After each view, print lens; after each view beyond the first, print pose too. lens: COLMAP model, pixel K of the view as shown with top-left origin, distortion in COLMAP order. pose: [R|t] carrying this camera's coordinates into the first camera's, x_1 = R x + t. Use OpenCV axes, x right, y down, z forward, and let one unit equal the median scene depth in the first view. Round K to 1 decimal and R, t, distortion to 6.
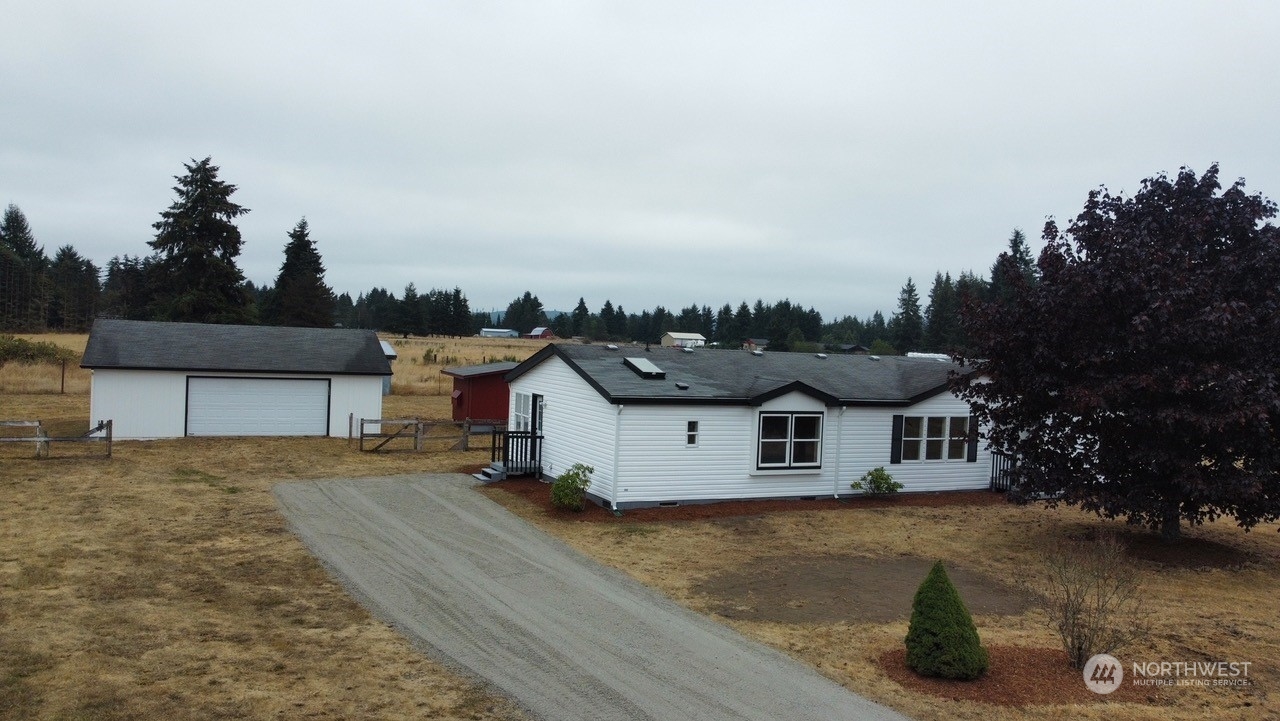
lens RADIAL K [[970.4, 0, 640.0], [0, 970.4, 360.5], [0, 0, 1]] dist [0.000968, -0.000930]
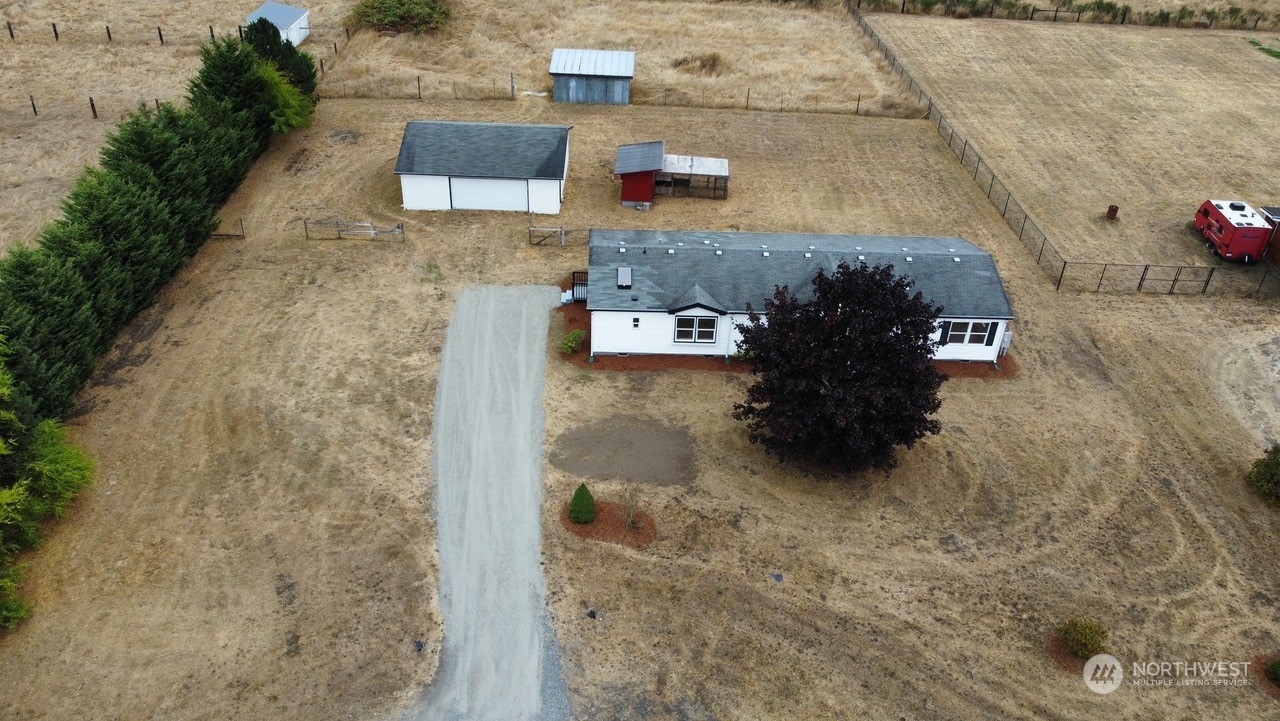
lens RADIAL K [[970.4, 0, 640.0], [0, 970.4, 360.5], [0, 0, 1]] dist [0.000968, -0.000930]
pose [[0.906841, 0.224319, -0.356819, 0.695416], [-0.007525, 0.855083, 0.518436, -0.781030], [0.421405, -0.467454, 0.777113, -0.470818]]
